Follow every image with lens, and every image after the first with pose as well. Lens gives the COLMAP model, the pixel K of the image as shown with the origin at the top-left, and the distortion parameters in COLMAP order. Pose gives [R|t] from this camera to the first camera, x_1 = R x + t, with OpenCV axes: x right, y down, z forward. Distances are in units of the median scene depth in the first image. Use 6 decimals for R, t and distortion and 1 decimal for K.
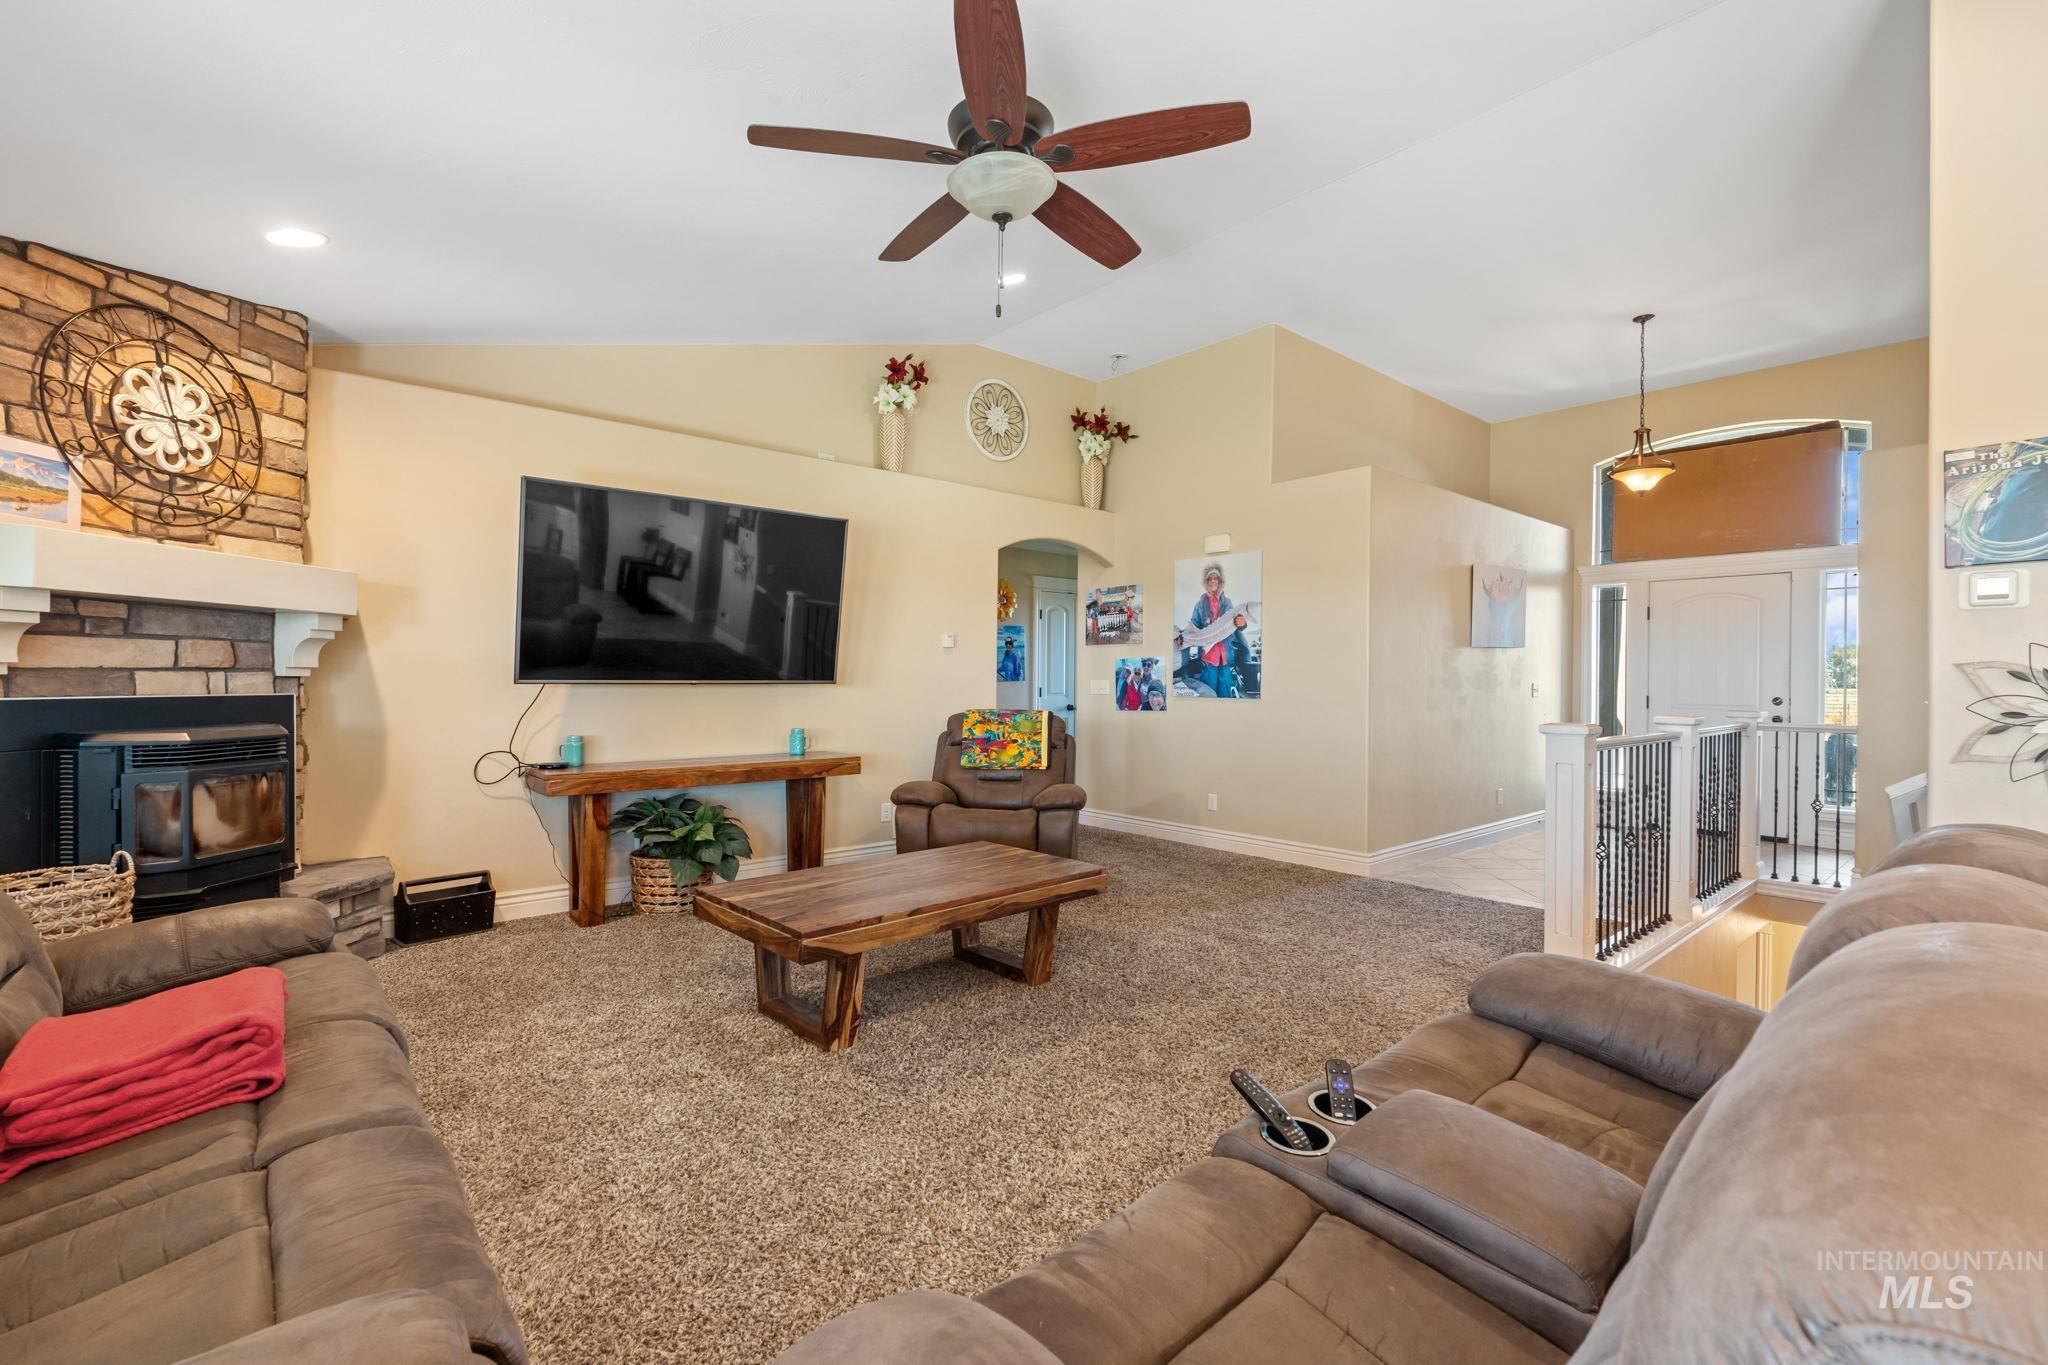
lens RADIAL K [[891.6, 0, 1024.0], [0, 891.6, 682.5], [0, 0, 1]] dist [-0.000540, -0.000481]
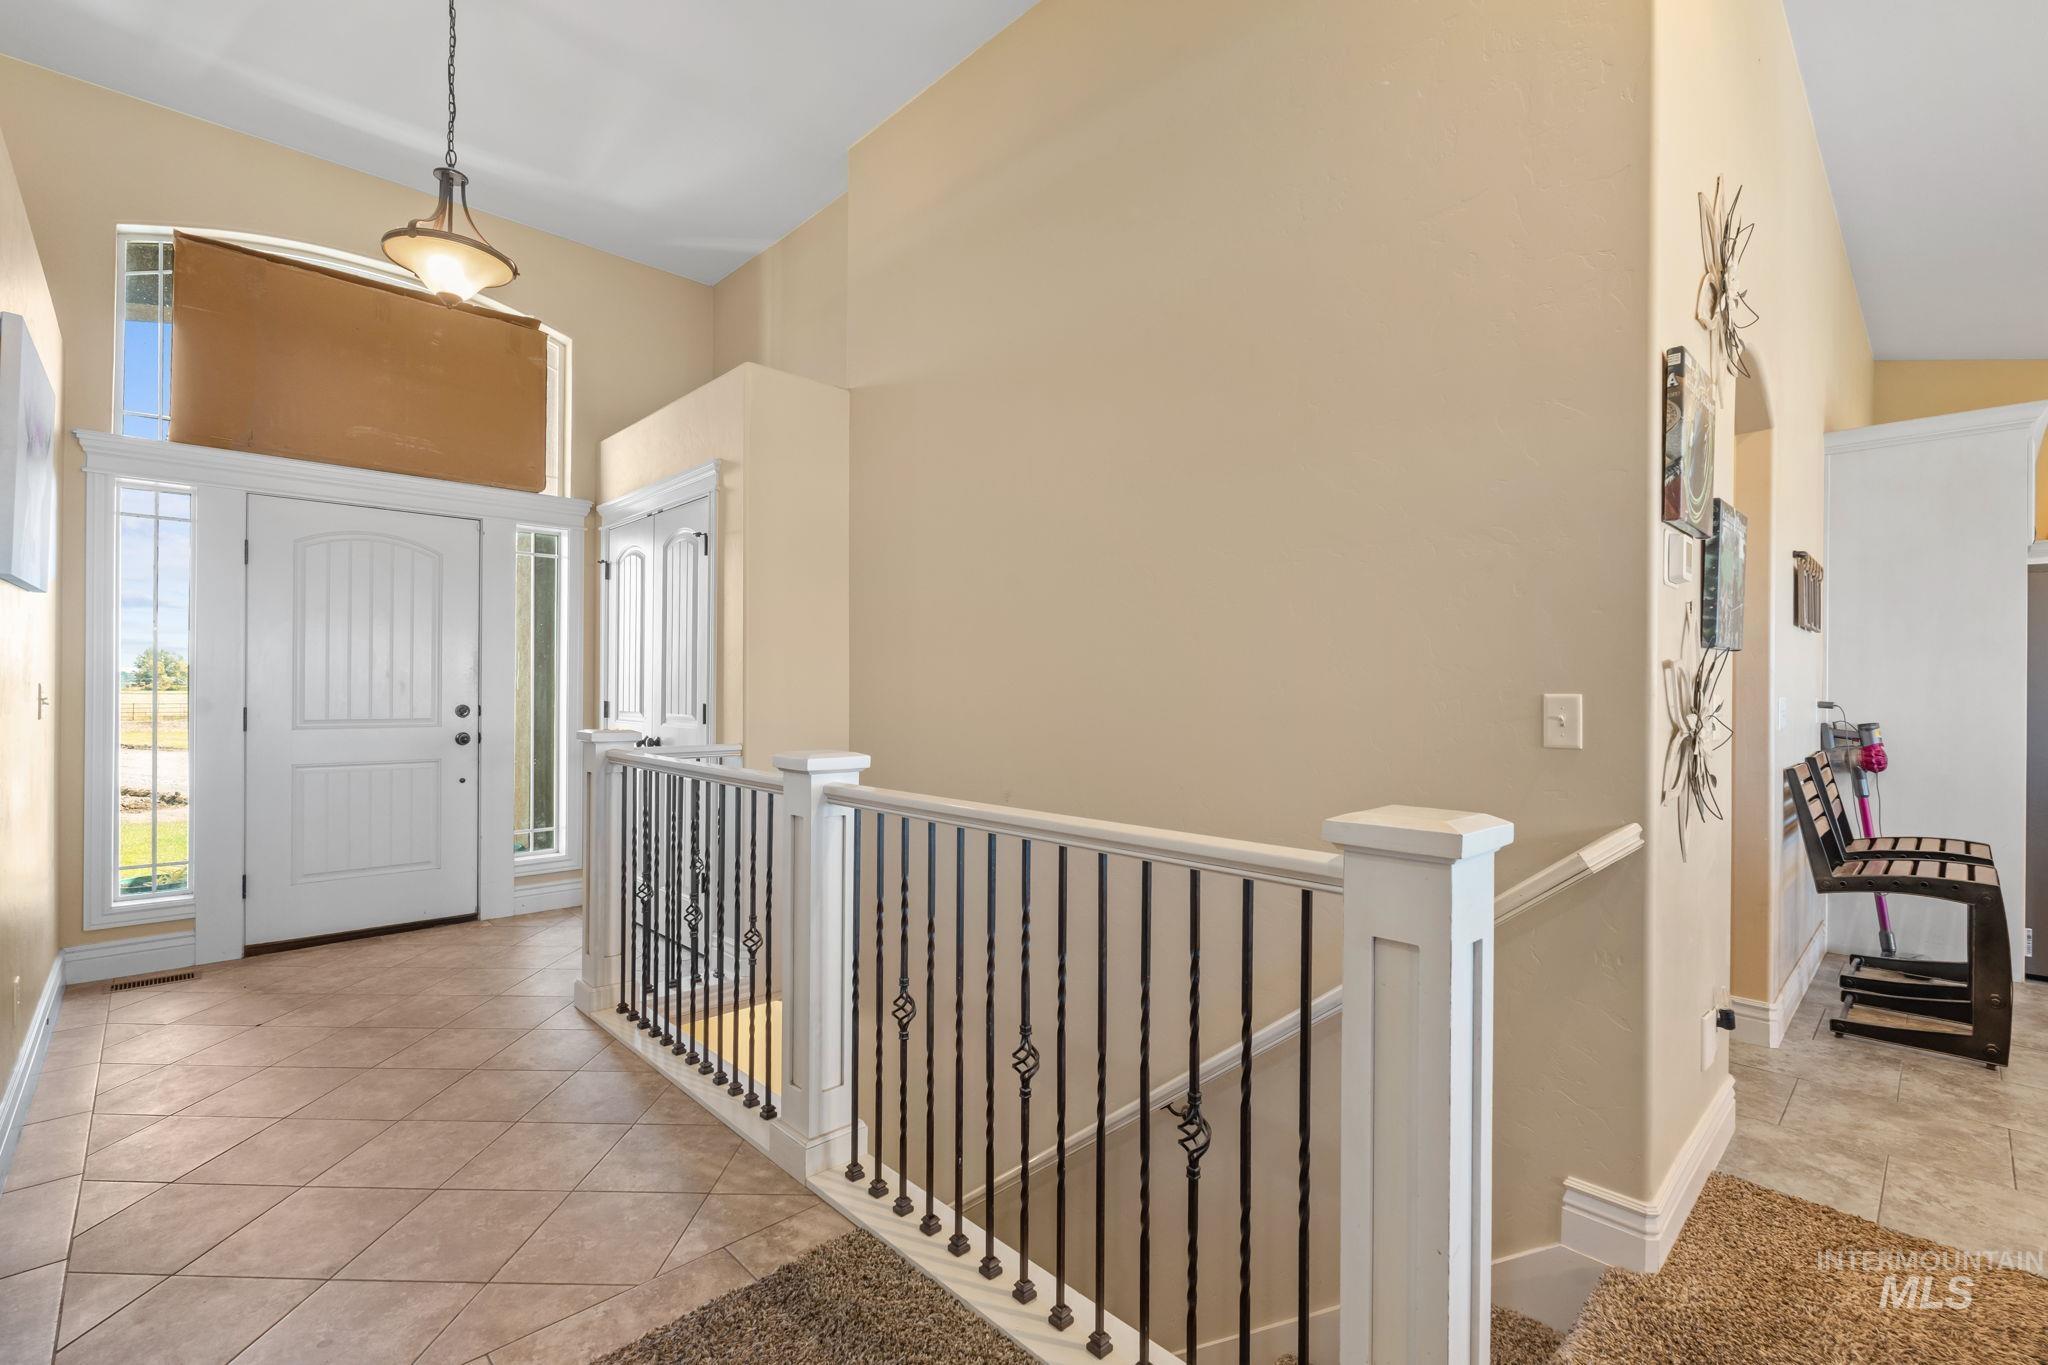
lens RADIAL K [[893.5, 0, 1021.9], [0, 893.5, 693.0], [0, 0, 1]] dist [-0.001466, -0.000230]
pose [[-0.056070, -0.011336, 0.998362, 0.170721], [-0.003487, 0.999932, 0.011158, -0.001307], [-0.998421, -0.002855, -0.056106, 0.684507]]
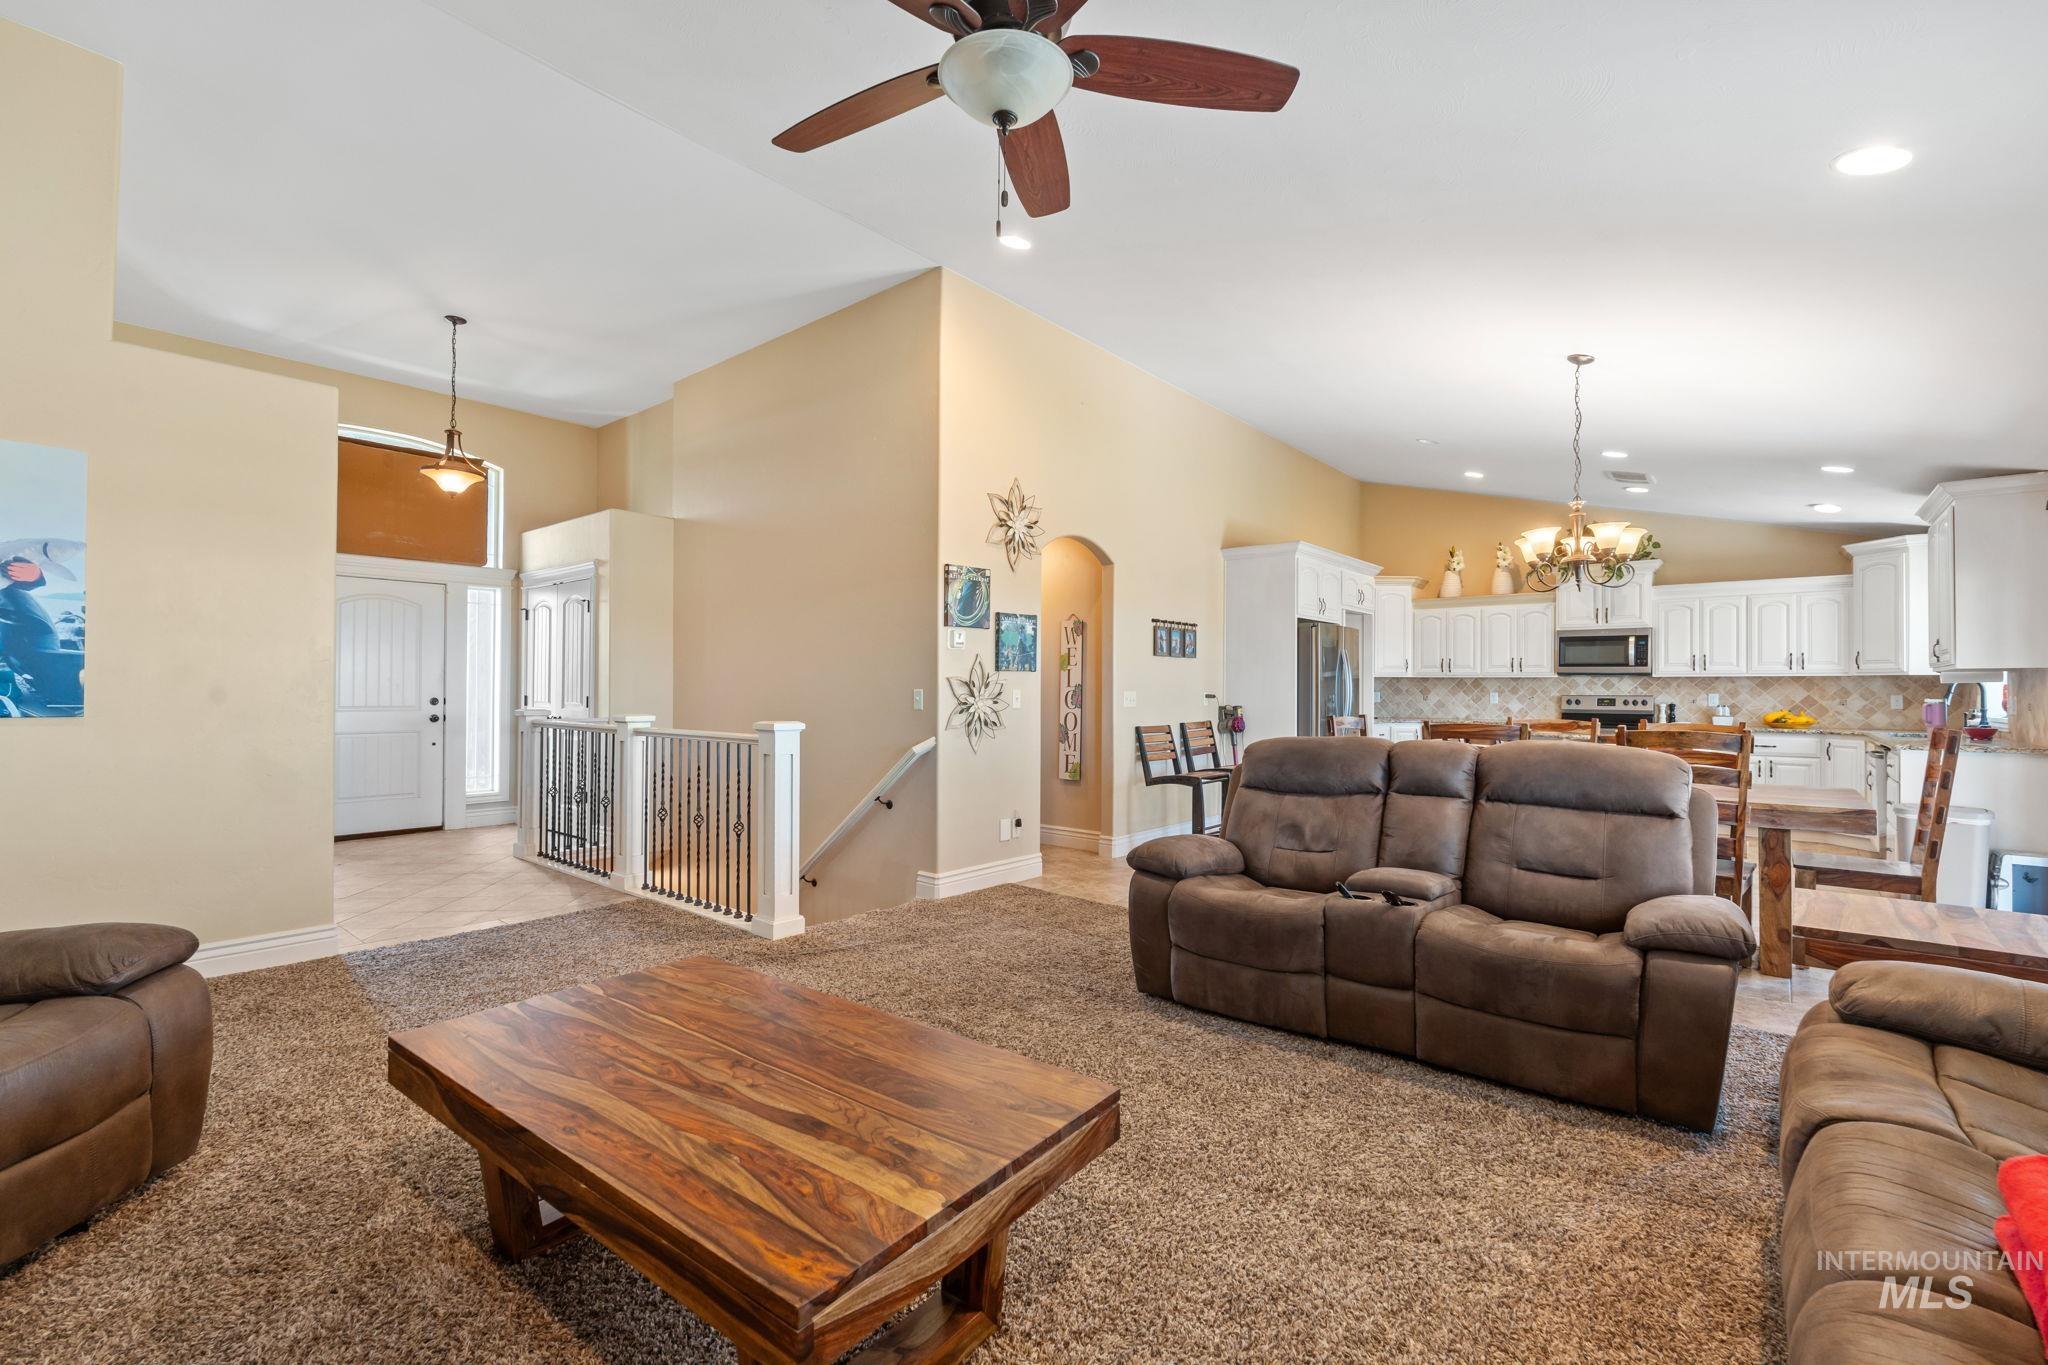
lens RADIAL K [[891.6, 0, 1024.0], [0, 891.6, 682.5], [0, 0, 1]] dist [-0.000540, -0.000481]
pose [[-0.152546, -0.001046, 0.988296, -0.375019], [-0.003558, 0.999994, 0.000509, -0.005362], [-0.988290, -0.003439, -0.152549, 0.502568]]
